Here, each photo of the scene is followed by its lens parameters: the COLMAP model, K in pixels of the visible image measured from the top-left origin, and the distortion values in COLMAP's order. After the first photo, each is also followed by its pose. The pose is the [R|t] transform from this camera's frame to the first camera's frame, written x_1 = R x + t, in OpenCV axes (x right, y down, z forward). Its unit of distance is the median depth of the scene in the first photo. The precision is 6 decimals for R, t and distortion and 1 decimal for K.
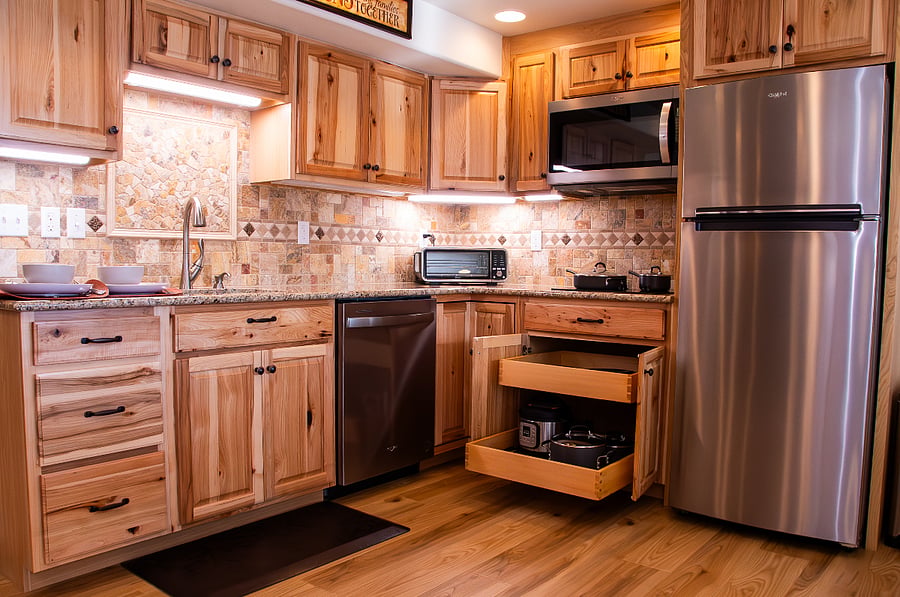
lens RADIAL K [[711.1, 0, 463.3], [0, 711.1, 318.6], [0, 0, 1]] dist [-0.172507, 0.124738]
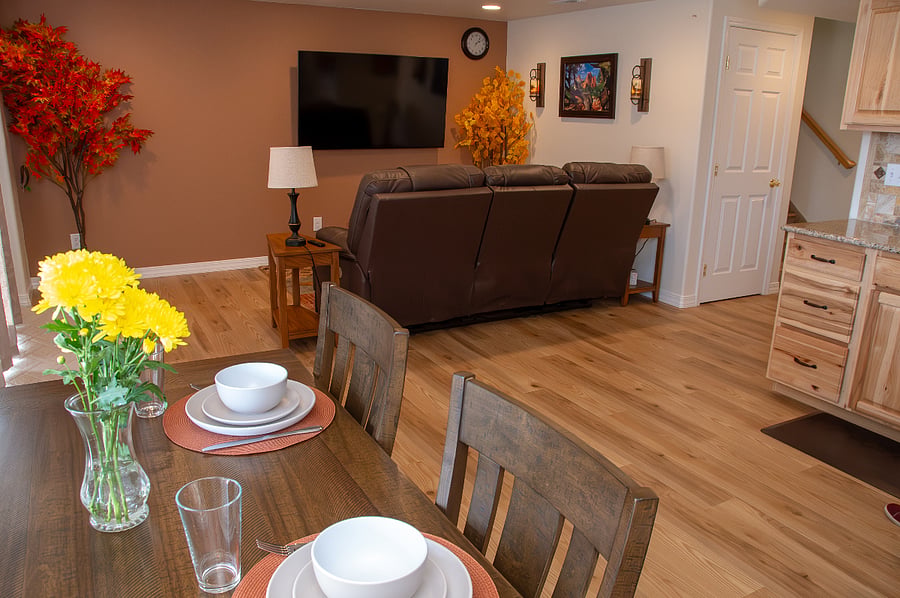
lens RADIAL K [[711.1, 0, 463.3], [0, 711.1, 319.1], [0, 0, 1]] dist [-0.172507, 0.124738]
pose [[-0.383290, 0.241868, -0.891397, 0.958023], [-0.103370, 0.947807, 0.301622, -0.178702], [0.917825, 0.207752, -0.338283, 0.647302]]
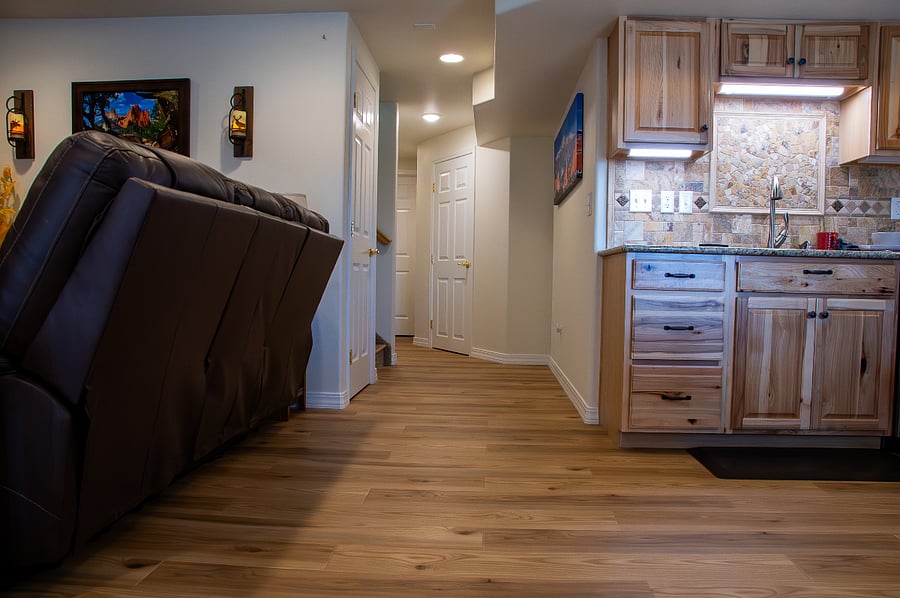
lens RADIAL K [[711.1, 0, 463.3], [0, 711.1, 319.1], [0, 0, 1]] dist [-0.172507, 0.124738]
pose [[0.580247, 0.036714, -0.813612, 0.302404], [-0.068552, 0.997640, -0.003871, 0.124676], [0.811550, 0.058021, 0.581395, -0.143933]]
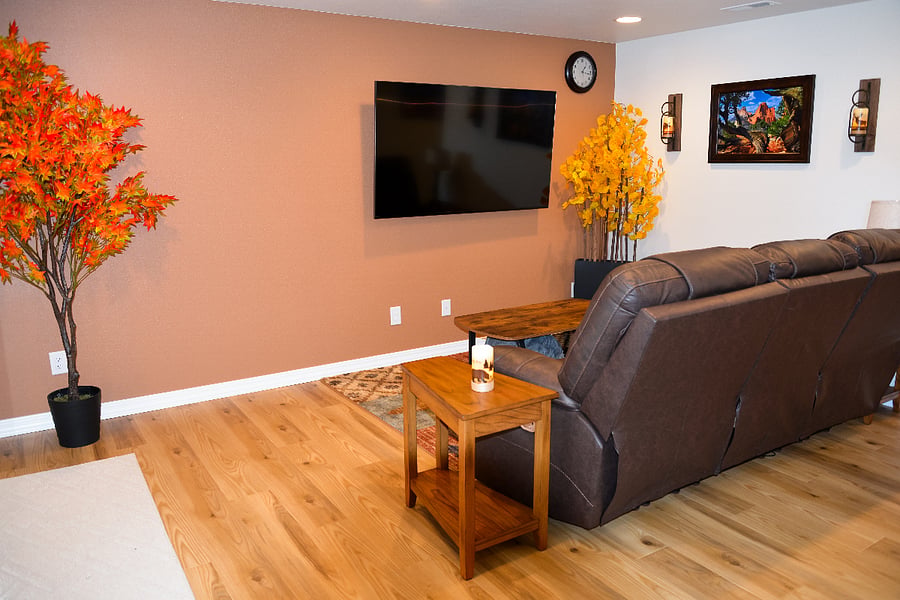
lens RADIAL K [[708.3, 0, 450.0], [0, 708.3, 300.0], [0, 0, 1]] dist [-0.035701, -0.003390]
pose [[-0.333579, 0.175786, -0.926188, 0.538300], [-0.073276, 0.974654, 0.211376, -0.138081], [0.939870, 0.138378, -0.312243, -0.004022]]
